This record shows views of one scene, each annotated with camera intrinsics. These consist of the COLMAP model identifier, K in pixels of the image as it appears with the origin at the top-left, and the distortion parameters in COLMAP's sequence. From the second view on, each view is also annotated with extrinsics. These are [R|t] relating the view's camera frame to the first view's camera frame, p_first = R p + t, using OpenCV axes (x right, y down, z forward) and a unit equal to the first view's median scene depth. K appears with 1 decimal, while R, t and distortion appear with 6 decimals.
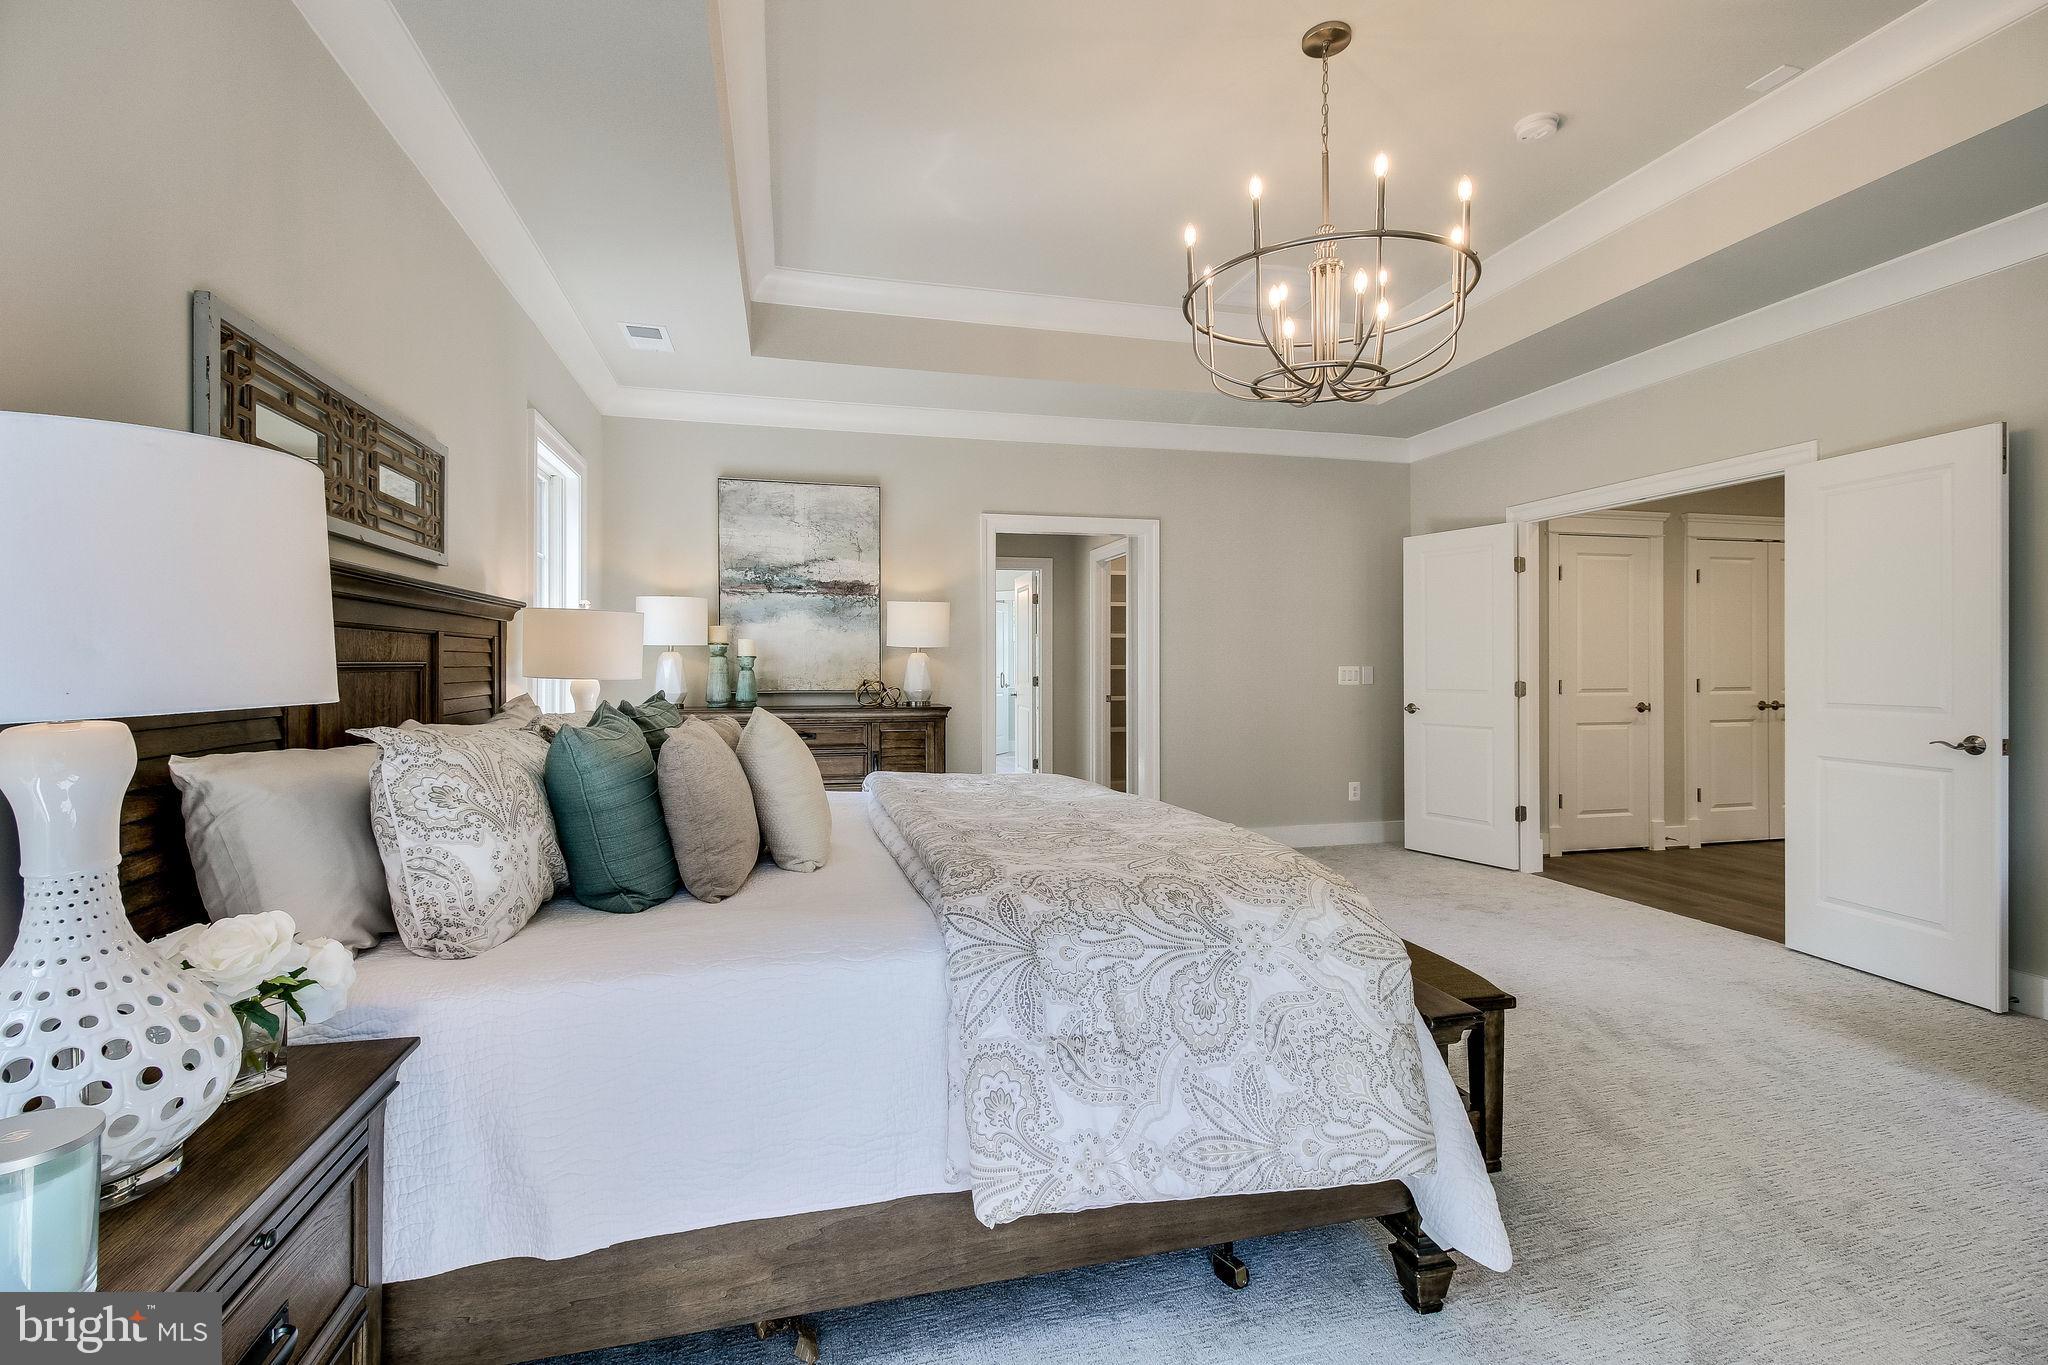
lens RADIAL K [[931.9, 0, 1021.0], [0, 931.9, 667.4], [0, 0, 1]] dist [0.004263, -0.006913]
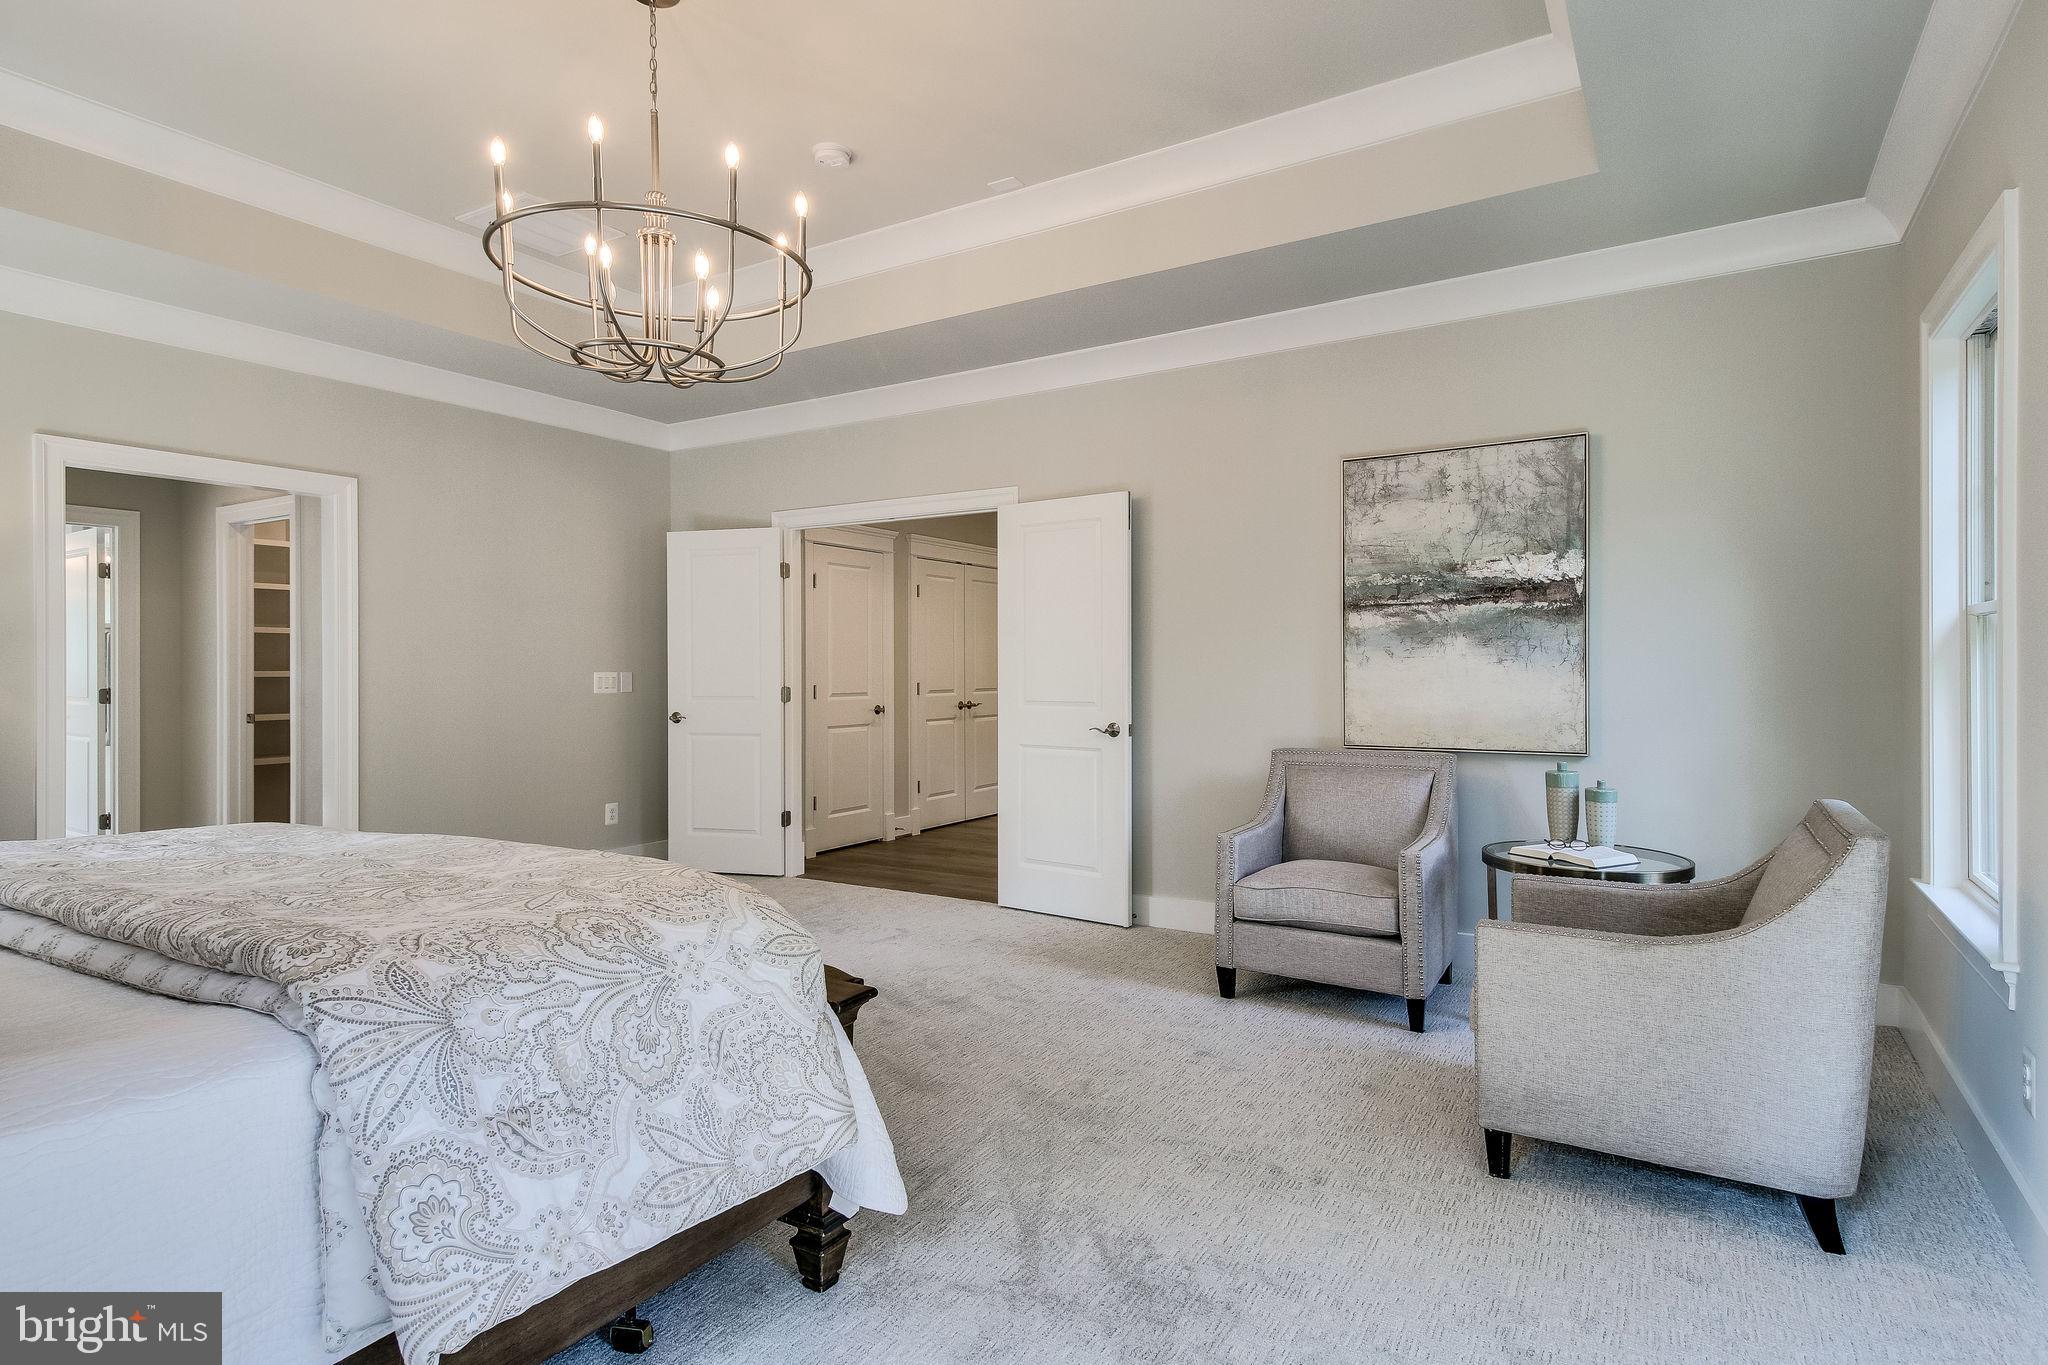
lens RADIAL K [[1080.2, 0, 1033.8], [0, 1080.2, 674.0], [0, 0, 1]] dist [0.005844, -0.005793]
pose [[0.703741, -0.002734, 0.710452, -0.176456], [0.002754, 0.999996, 0.001119, 0.000950], [-0.710452, 0.001169, 0.703745, -0.014186]]
